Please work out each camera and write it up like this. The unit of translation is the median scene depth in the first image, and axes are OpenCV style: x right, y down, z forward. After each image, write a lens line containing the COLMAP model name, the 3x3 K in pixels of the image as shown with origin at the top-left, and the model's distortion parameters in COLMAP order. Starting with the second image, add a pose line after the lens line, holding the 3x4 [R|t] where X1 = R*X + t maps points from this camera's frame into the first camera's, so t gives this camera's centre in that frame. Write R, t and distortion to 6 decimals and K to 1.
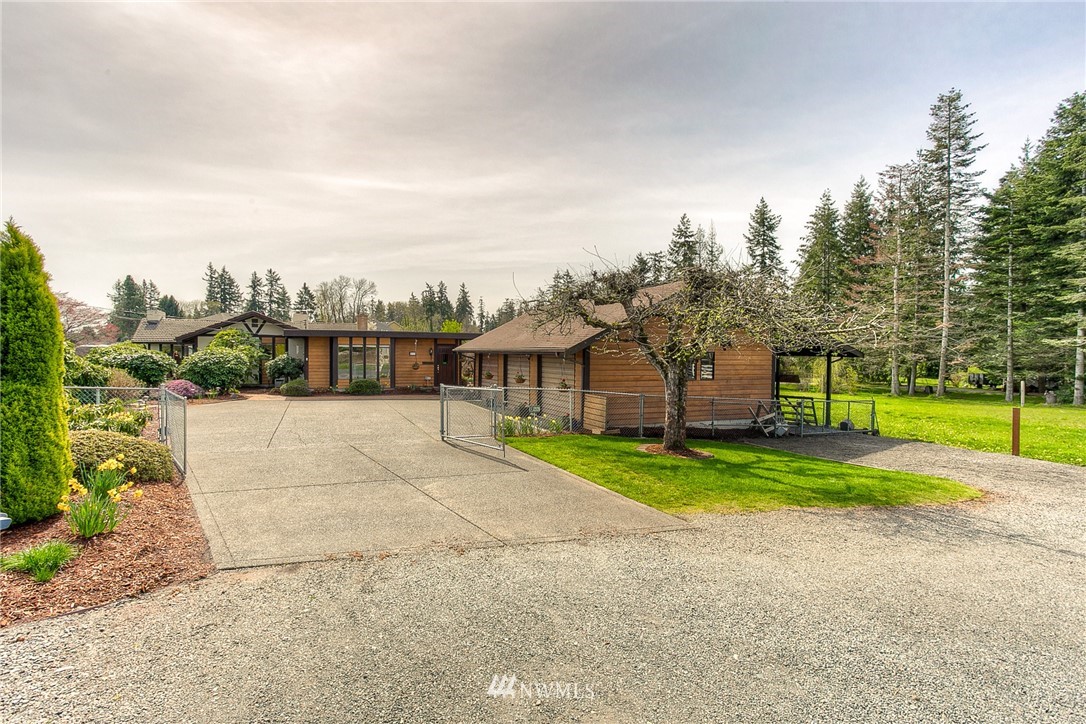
lens RADIAL K [[530.2, 0, 543.0], [0, 530.2, 362.0], [0, 0, 1]] dist [-0.002139, -0.000516]
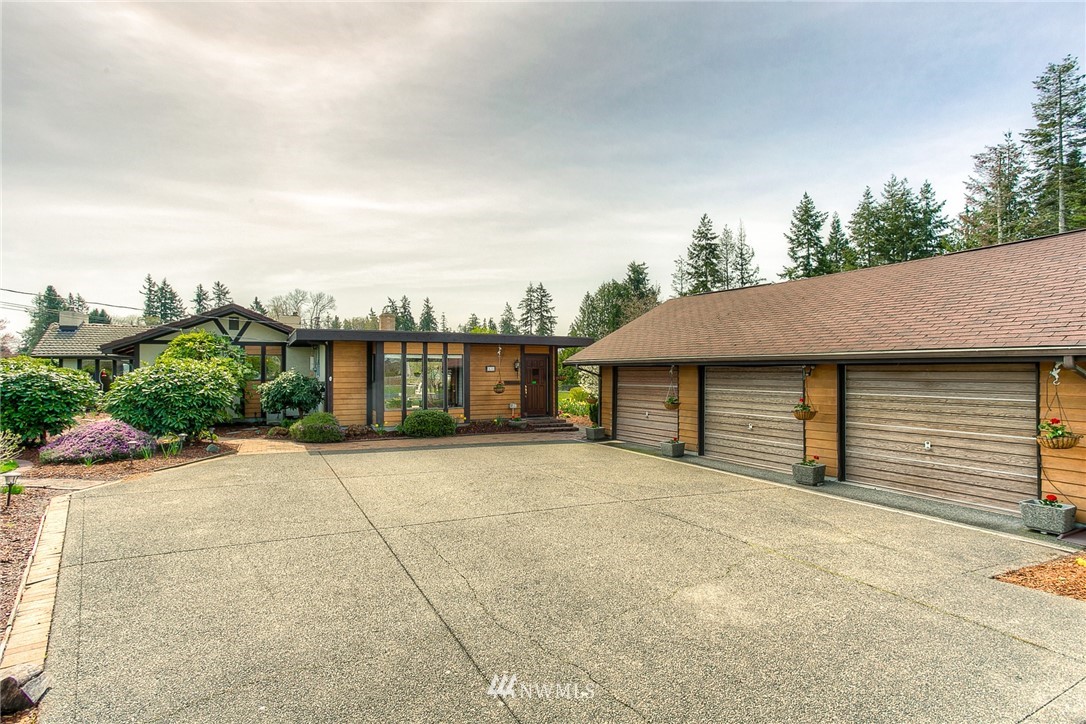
lens RADIAL K [[527.7, 0, 543.0], [0, 527.7, 362.0], [0, 0, 1]] dist [0.000749, 0.002116]
pose [[0.996514, -0.008732, 0.082969, -0.105030], [0.011371, 0.999443, -0.031386, -0.001082], [-0.082649, 0.032220, 0.996058, 0.155852]]
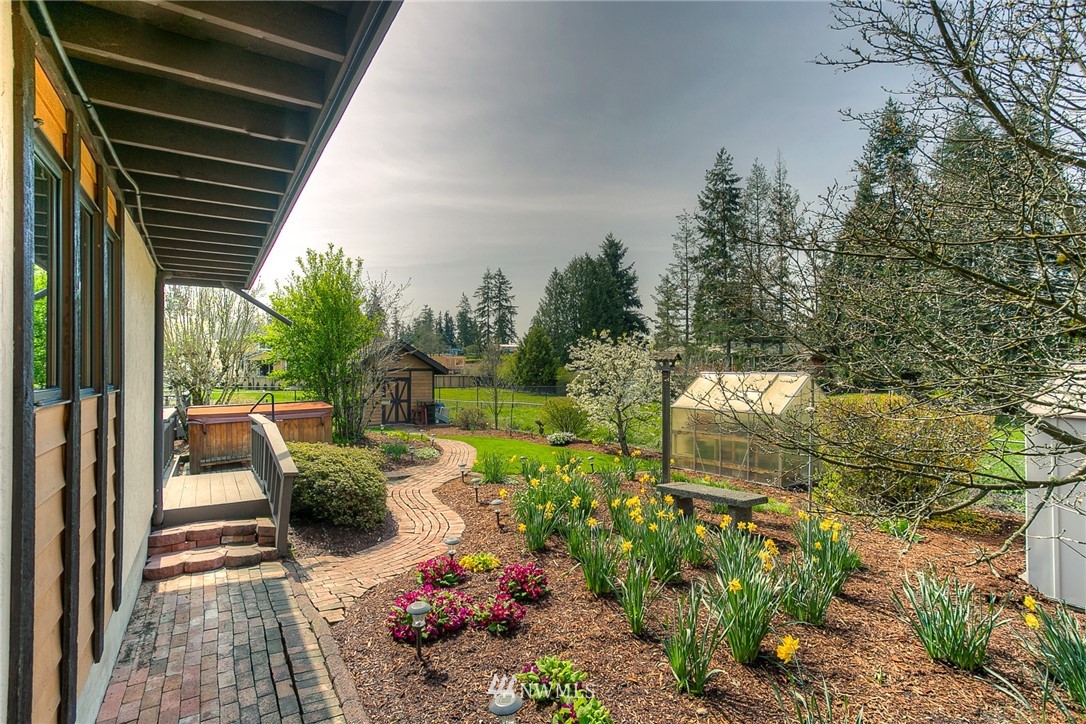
lens RADIAL K [[530.2, 0, 543.0], [0, 530.2, 362.0], [0, 0, 1]] dist [-0.002139, -0.000516]
pose [[0.987596, -0.008404, 0.156792, -0.069024], [0.012332, 0.999634, -0.024095, -0.002299], [-0.156532, 0.025729, 0.987338, 0.474430]]
